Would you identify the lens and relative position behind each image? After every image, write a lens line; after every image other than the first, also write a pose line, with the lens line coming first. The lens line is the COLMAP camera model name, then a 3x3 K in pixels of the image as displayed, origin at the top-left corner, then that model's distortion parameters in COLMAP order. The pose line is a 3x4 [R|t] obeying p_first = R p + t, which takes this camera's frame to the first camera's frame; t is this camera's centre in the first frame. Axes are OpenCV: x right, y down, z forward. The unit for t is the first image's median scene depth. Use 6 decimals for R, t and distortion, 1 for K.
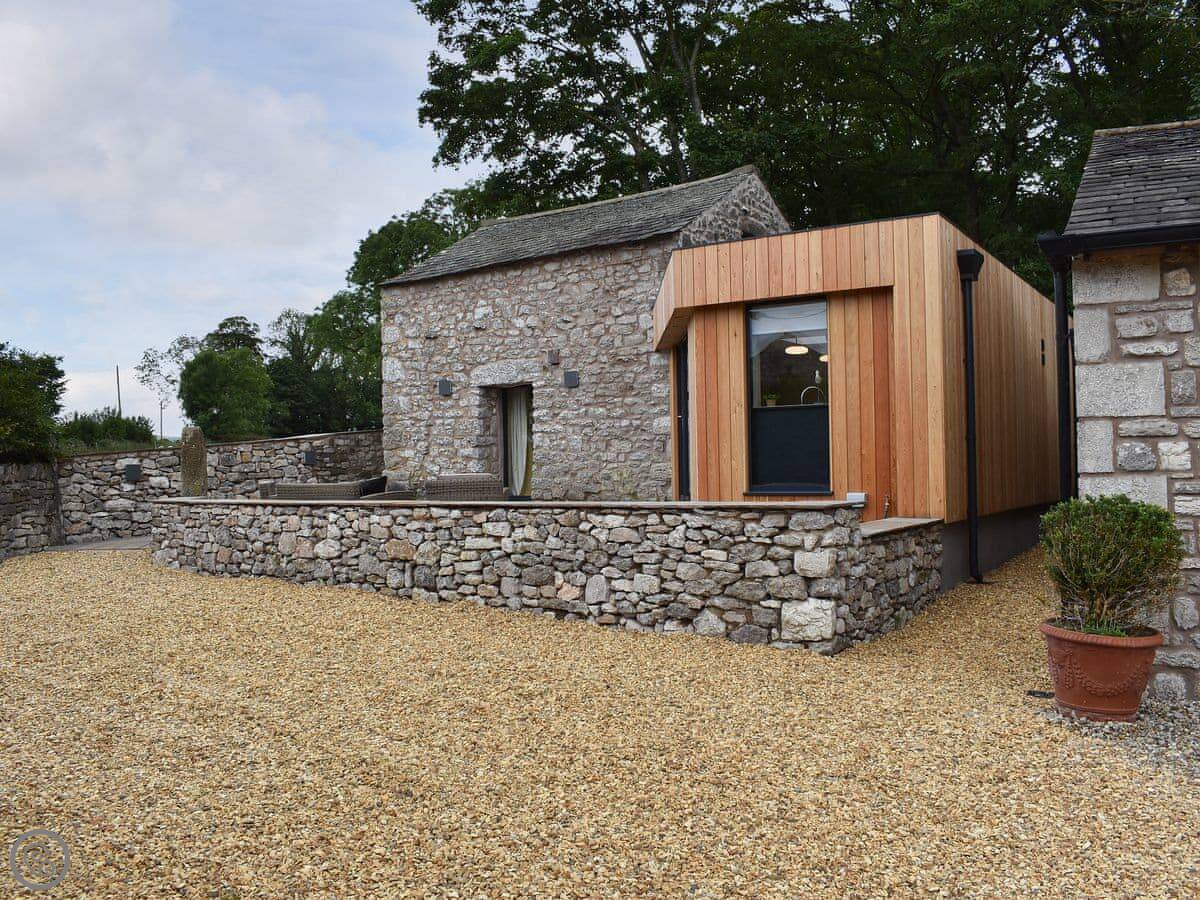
lens RADIAL K [[1140.9, 0, 600.0], [0, 1140.9, 450.0], [0, 0, 1]] dist [-0.099975, 0.011472]
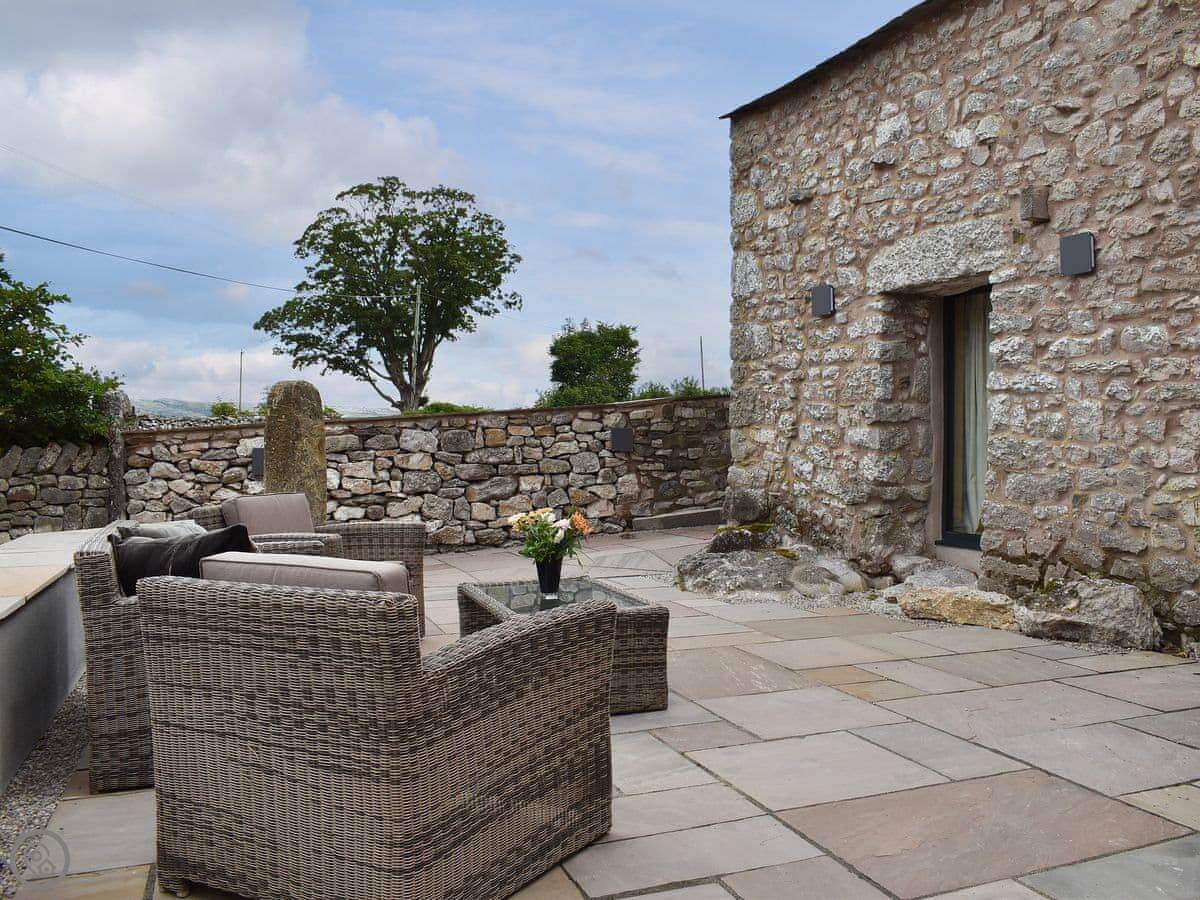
lens RADIAL K [[1140.9, 0, 600.0], [0, 1140.9, 450.0], [0, 0, 1]] dist [-0.099975, 0.011472]
pose [[0.865033, 0.023425, -0.501167, 0.024821], [-0.011244, 0.999564, 0.027313, -0.003801], [0.501588, -0.017991, 0.864919, 0.549731]]
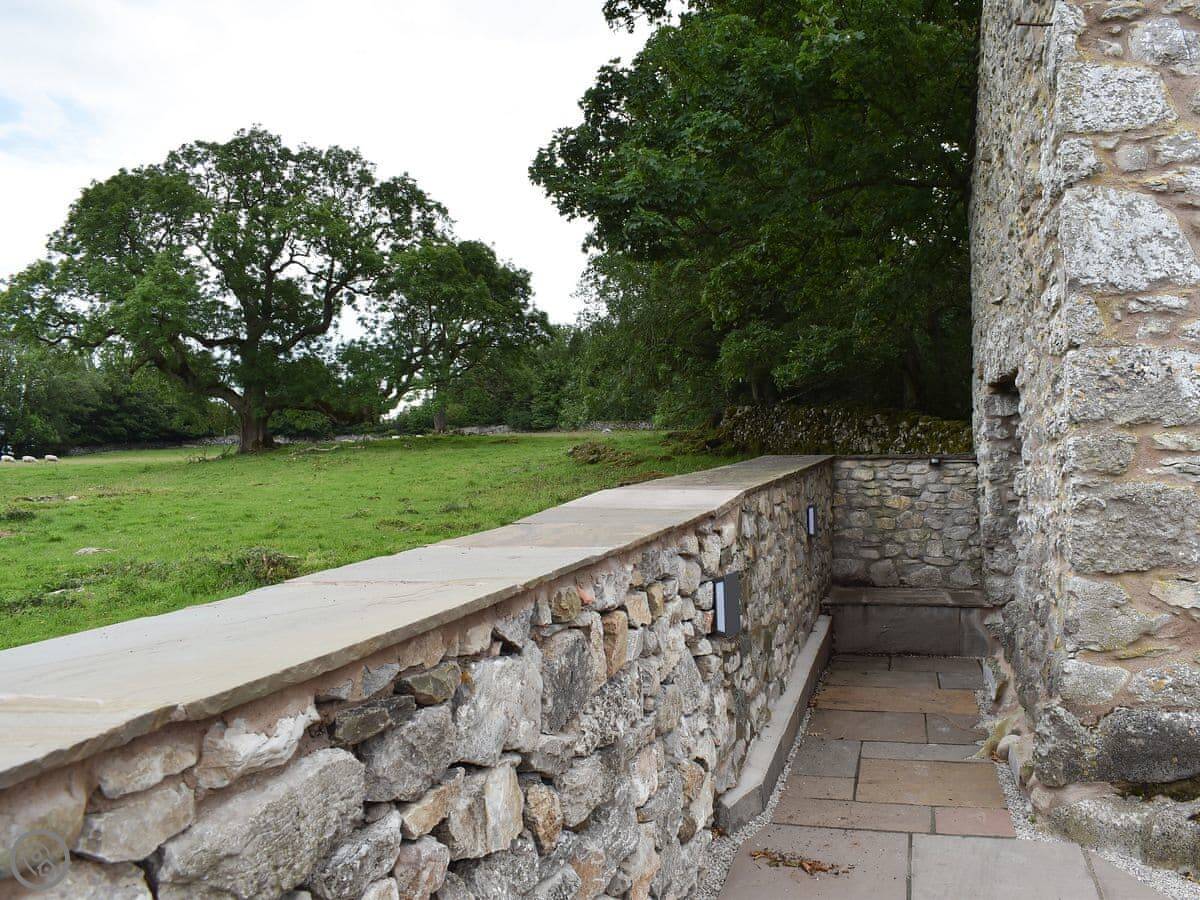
lens RADIAL K [[1046.8, 0, 649.4], [0, 1046.8, 451.2], [0, 0, 1]] dist [-0.083981, -0.001058]
pose [[0.923608, 0.042780, 0.380945, -0.380410], [-0.029502, 0.998739, -0.040630, -0.015399], [-0.382202, 0.026287, 0.923705, 0.898549]]
